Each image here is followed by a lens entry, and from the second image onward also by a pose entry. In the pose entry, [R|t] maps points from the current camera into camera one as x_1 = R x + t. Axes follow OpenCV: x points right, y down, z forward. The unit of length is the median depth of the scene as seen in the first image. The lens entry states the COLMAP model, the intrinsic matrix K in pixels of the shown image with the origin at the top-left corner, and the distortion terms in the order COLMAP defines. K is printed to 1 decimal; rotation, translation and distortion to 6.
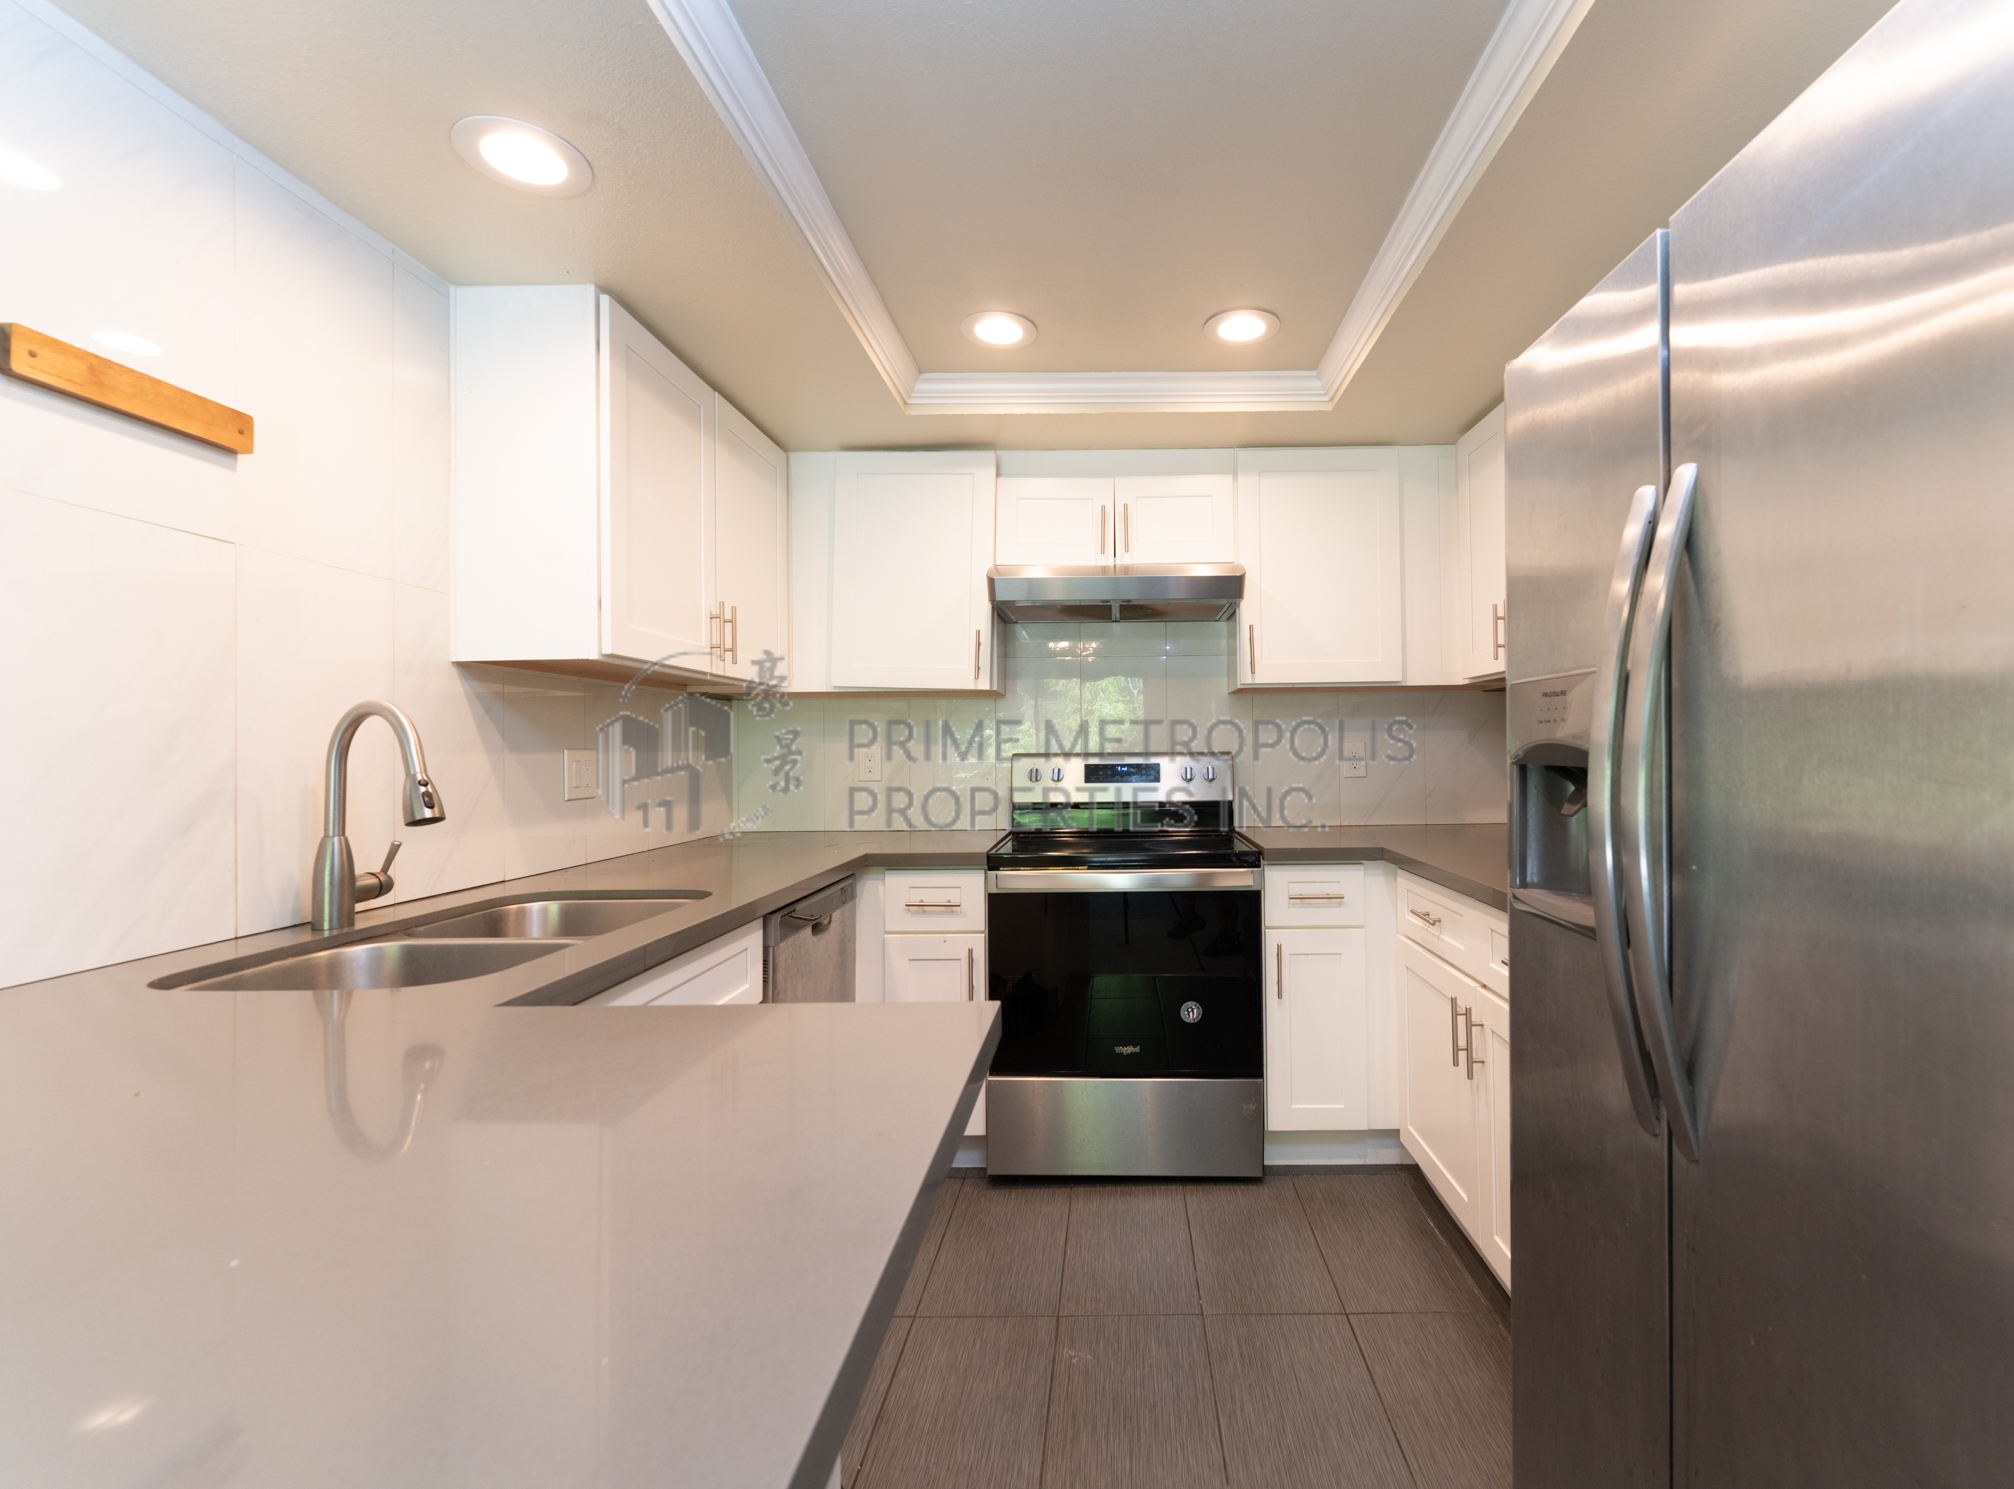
lens RADIAL K [[1012.0, 0, 1007.0], [0, 1012.0, 744.5], [0, 0, 1]] dist [-0.001005, -0.000032]
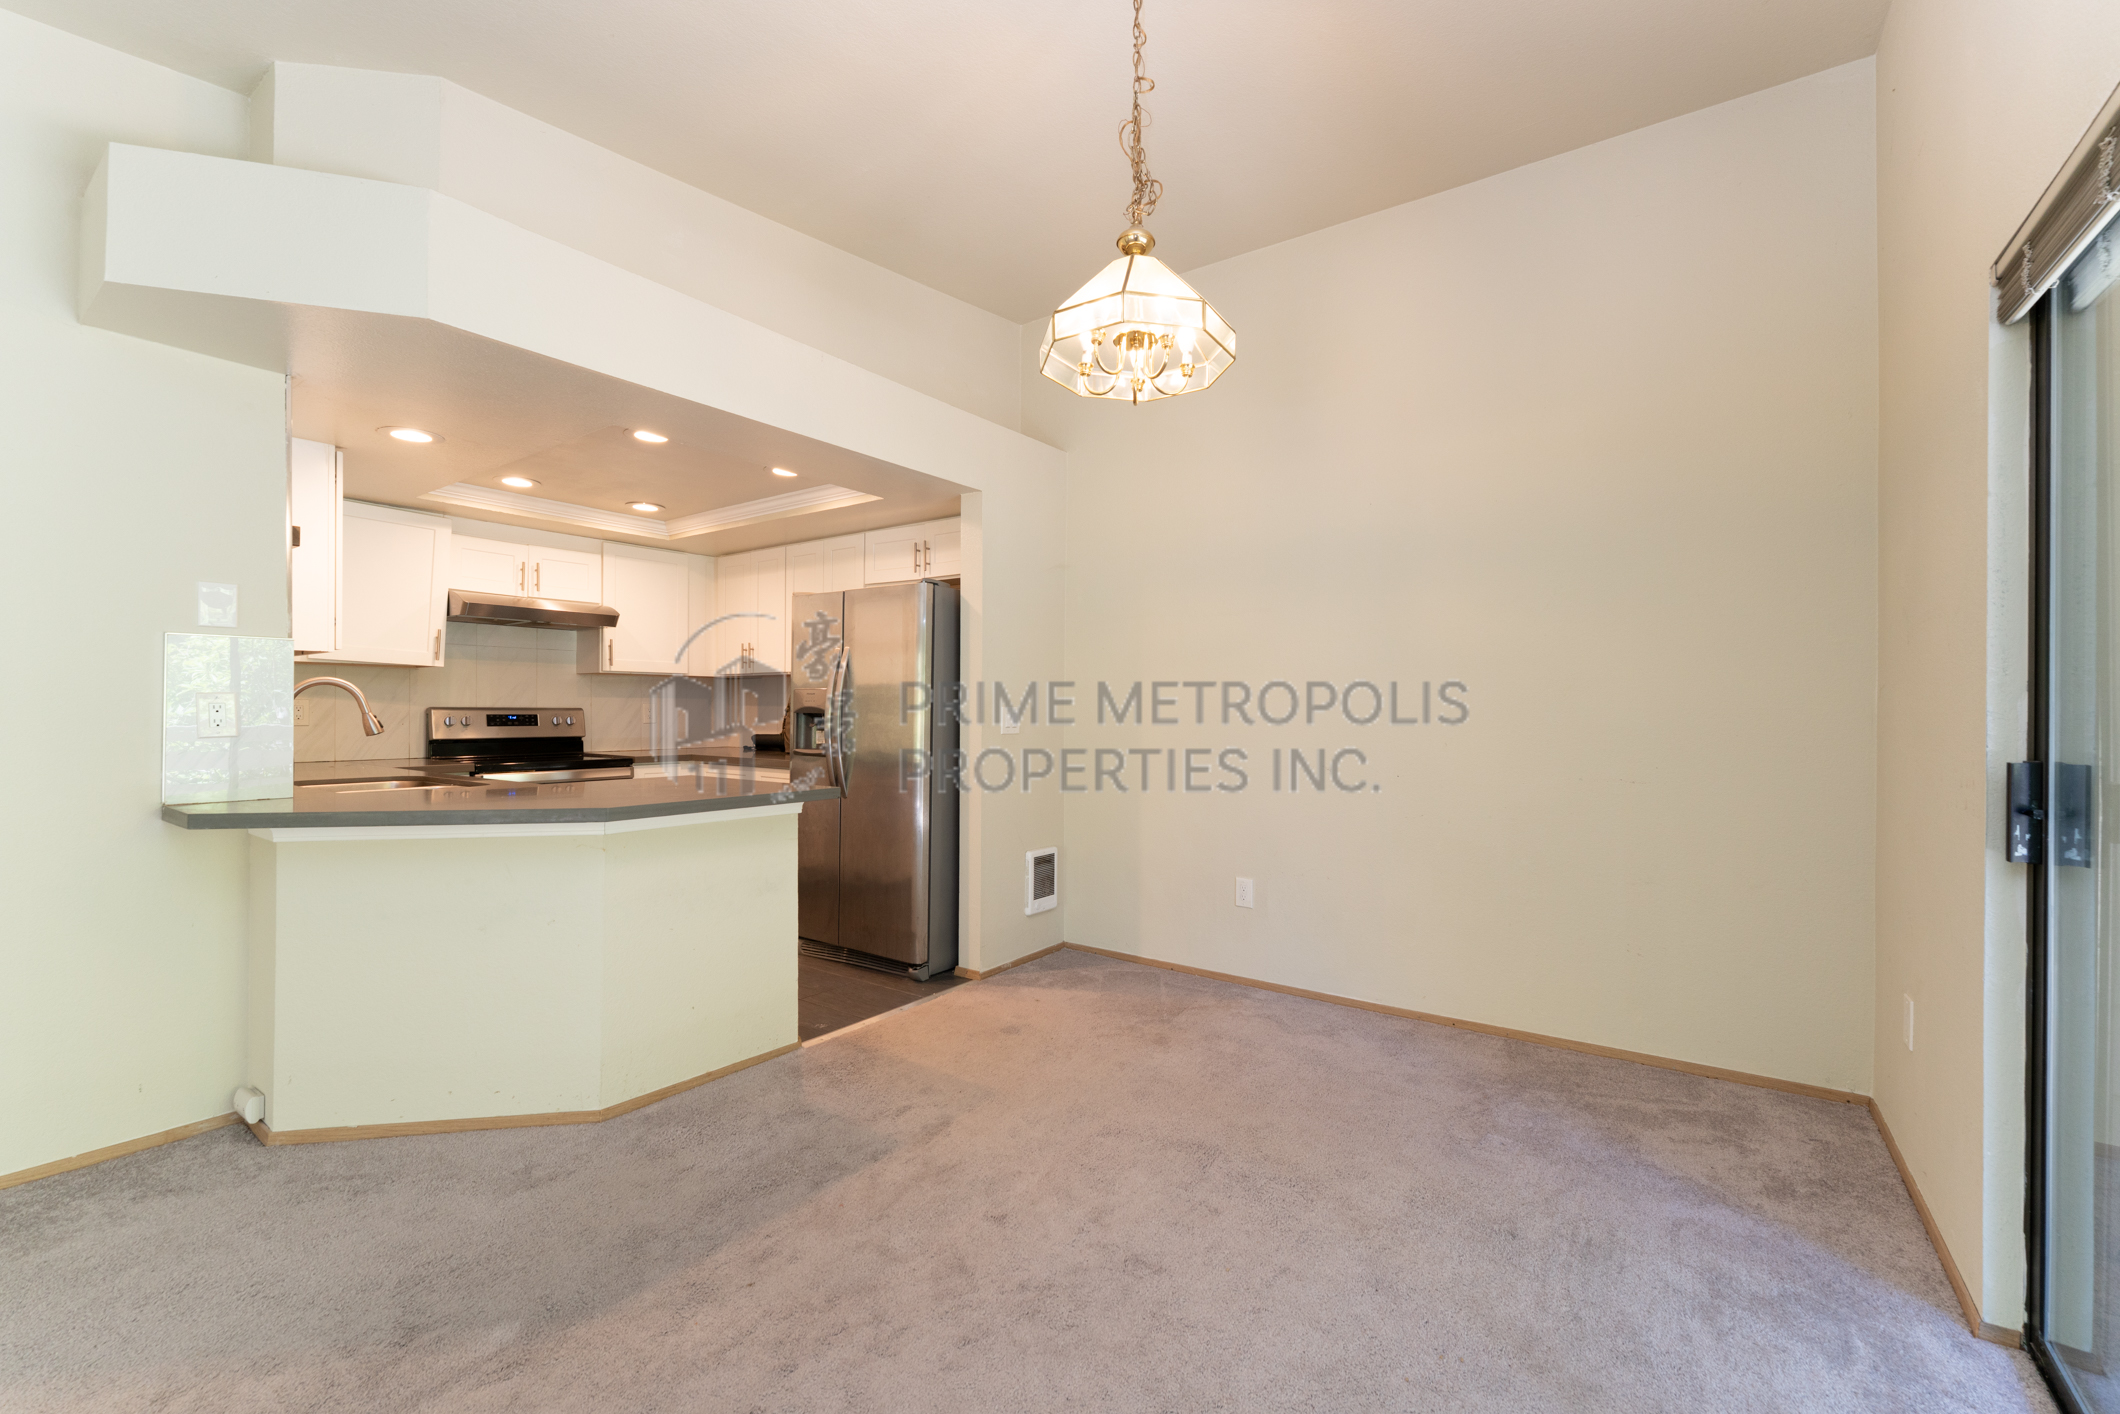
lens RADIAL K [[850.9, 0, 1066.7], [0, 850.9, 703.7], [0, 0, 1]] dist [0.000375, 0.000597]
pose [[0.592269, 0.019622, 0.805502, -0.511920], [-0.015698, 0.999795, -0.012812, 0.005157], [-0.805588, -0.005057, 0.592455, -0.580901]]
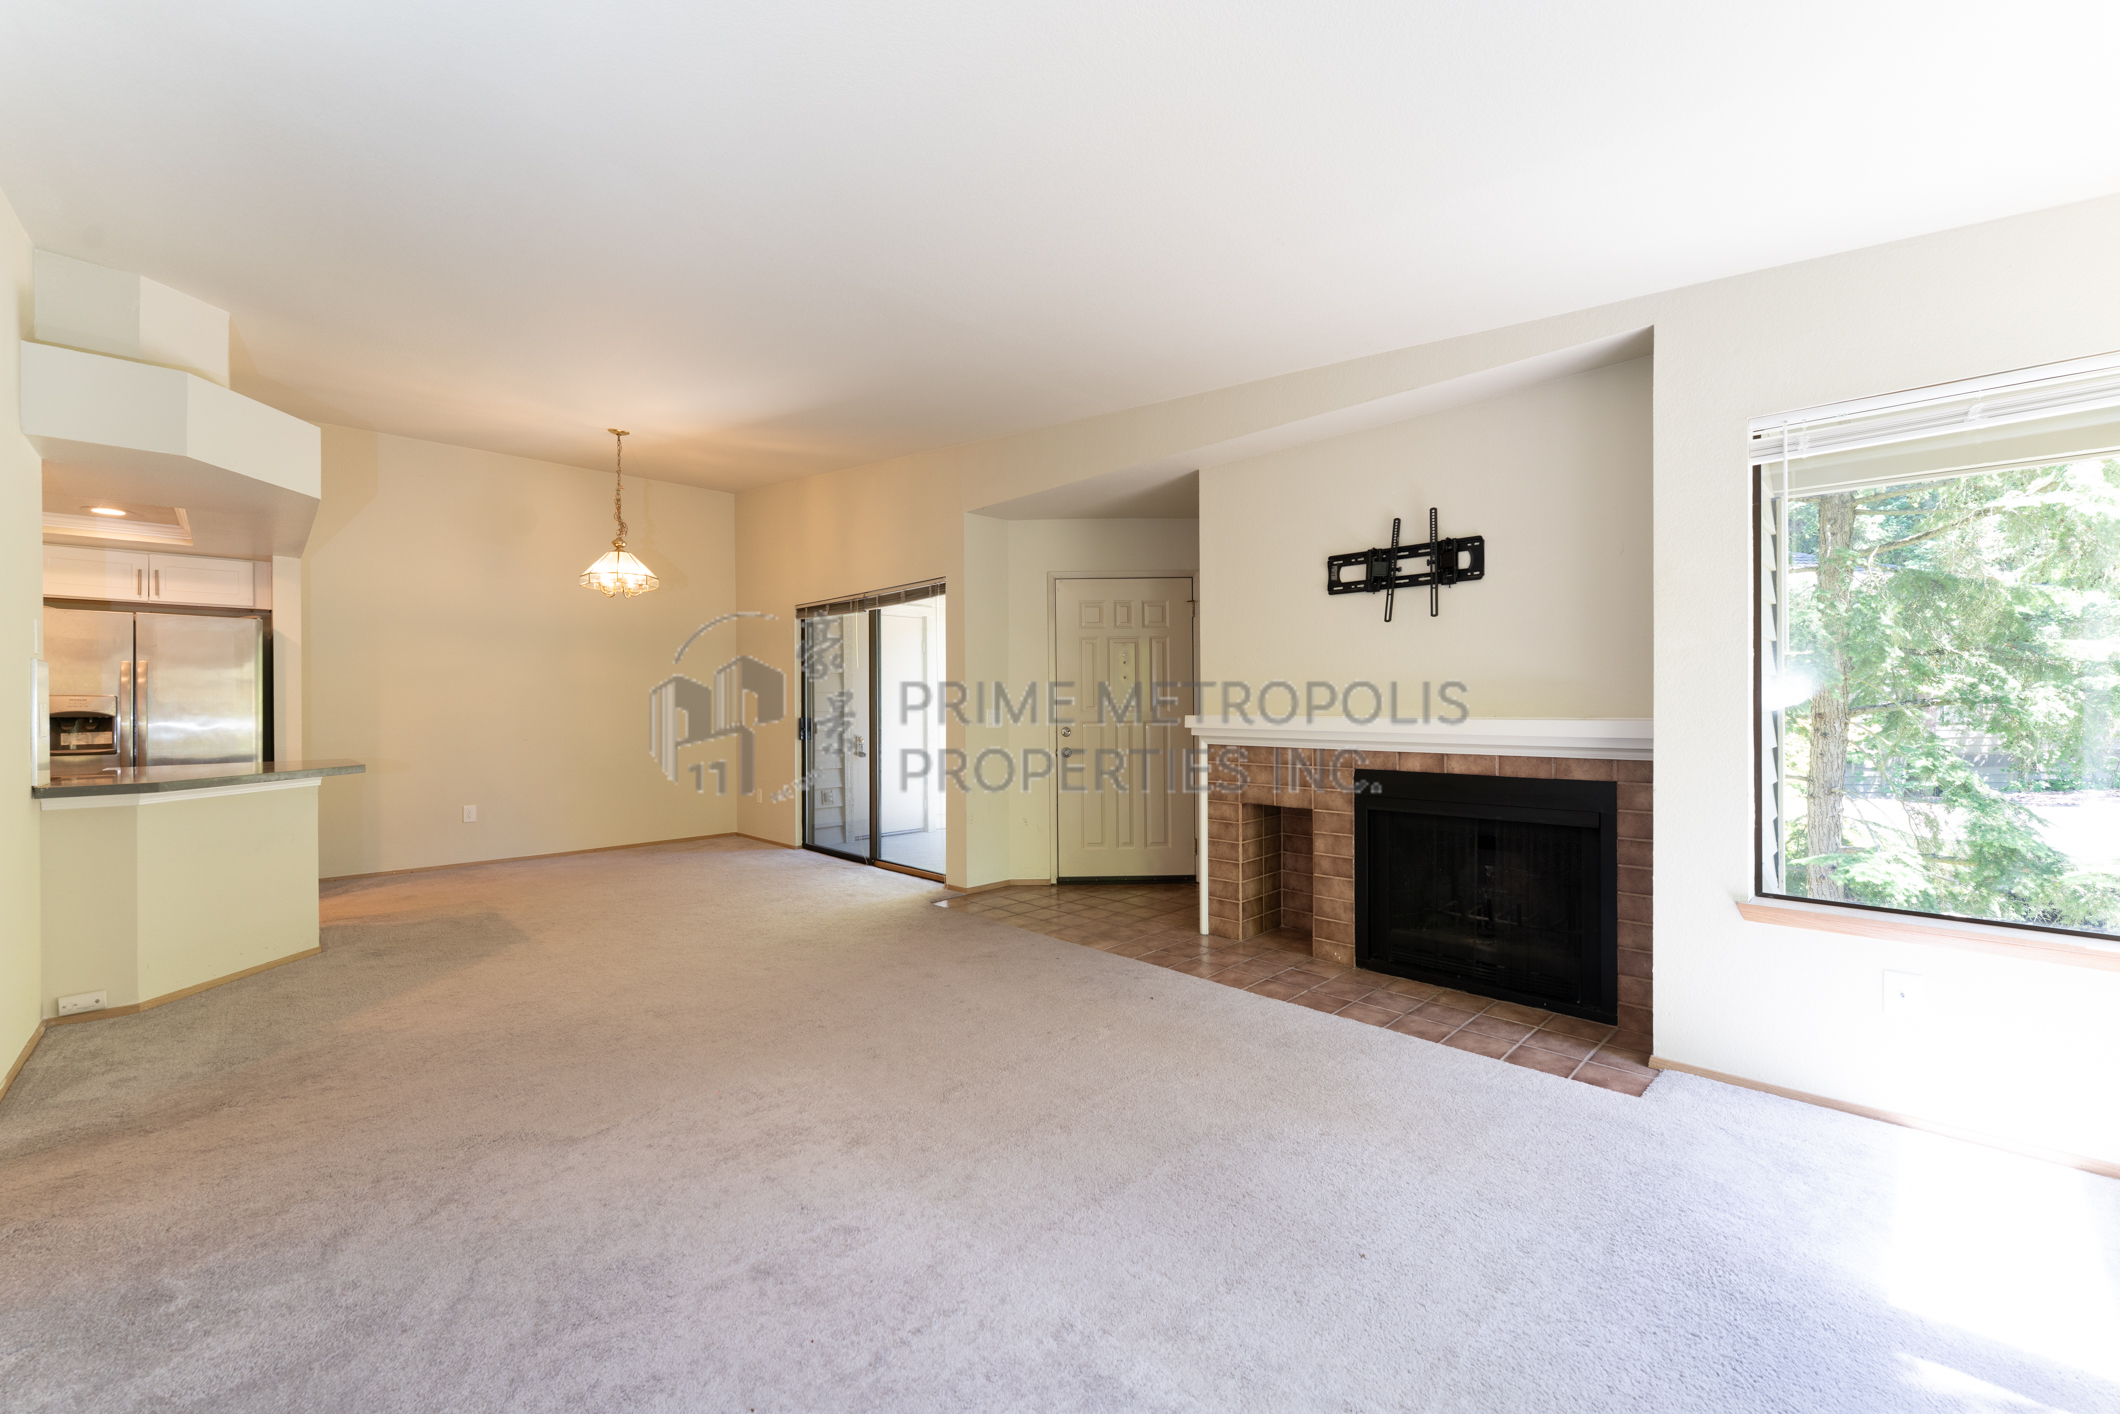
lens RADIAL K [[850.9, 0, 1066.7], [0, 850.9, 703.7], [0, 0, 1]] dist [0.000375, 0.000597]
pose [[-0.681584, 0.015506, 0.731575, -2.000632], [0.013006, 0.999874, -0.009076, 0.020568], [-0.731624, 0.003329, -0.681700, 0.327676]]
